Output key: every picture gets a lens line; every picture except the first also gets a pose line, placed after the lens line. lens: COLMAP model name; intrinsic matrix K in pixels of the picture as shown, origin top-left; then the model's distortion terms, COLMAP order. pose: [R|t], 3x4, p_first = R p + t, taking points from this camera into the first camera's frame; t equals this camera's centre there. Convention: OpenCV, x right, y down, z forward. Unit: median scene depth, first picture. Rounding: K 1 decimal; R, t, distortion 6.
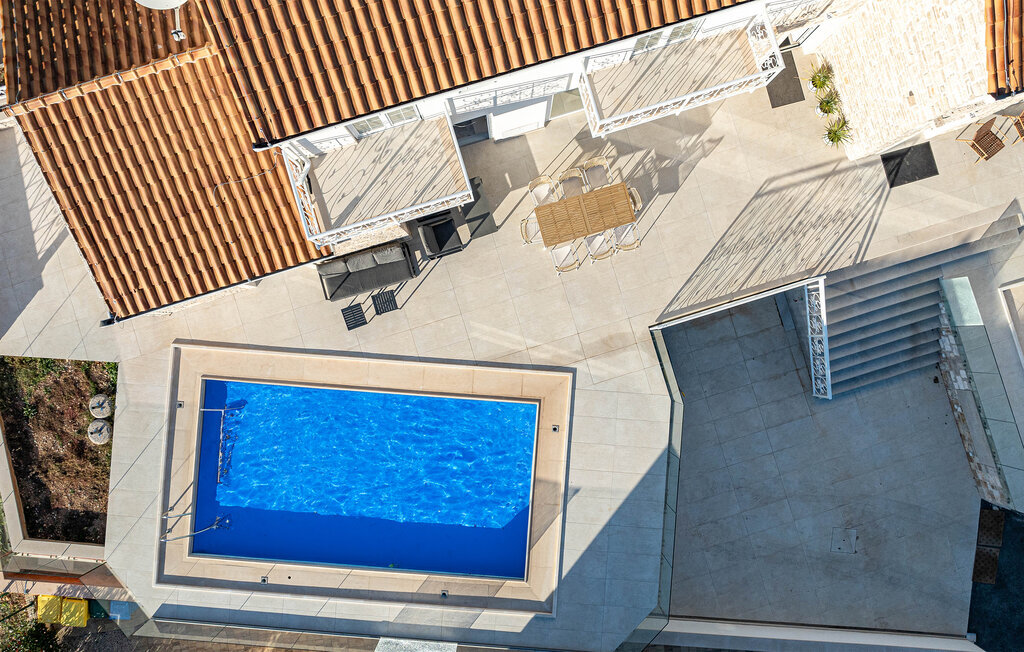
lens RADIAL K [[821.2, 0, 512.0], [0, 821.2, 326.0], [0, 0, 1]] dist [-0.002904, 0.000559]
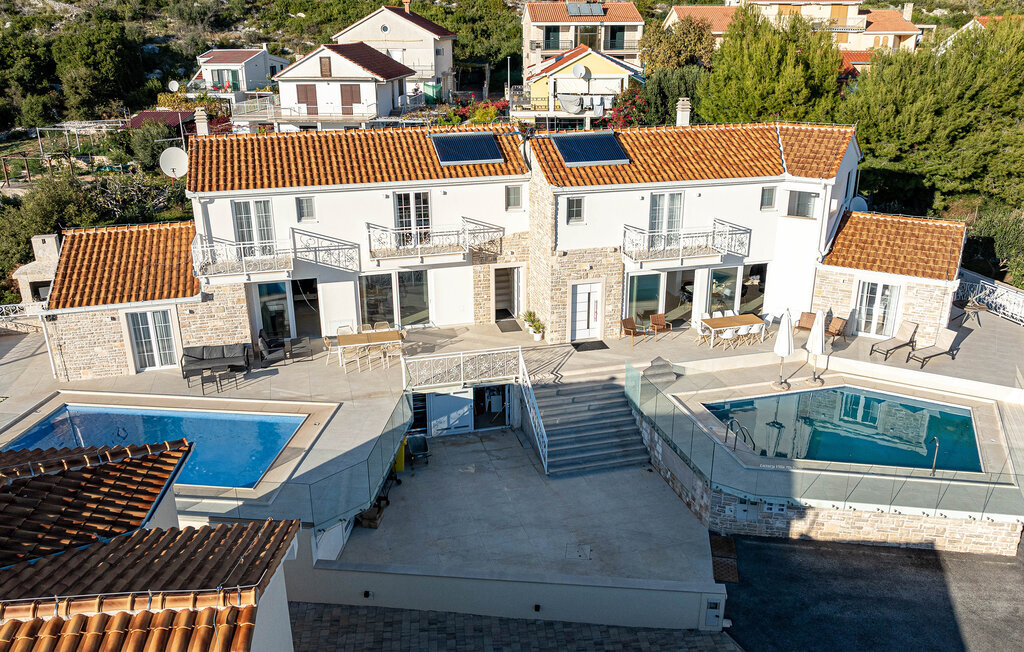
lens RADIAL K [[821.2, 0, 512.0], [0, 821.2, 326.0], [0, 0, 1]] dist [-0.002904, 0.000559]
pose [[0.999182, -0.017201, -0.036597, 0.364952], [-0.027195, 0.383941, -0.922957, 1.100596], [0.029927, 0.923198, 0.383159, 0.346818]]
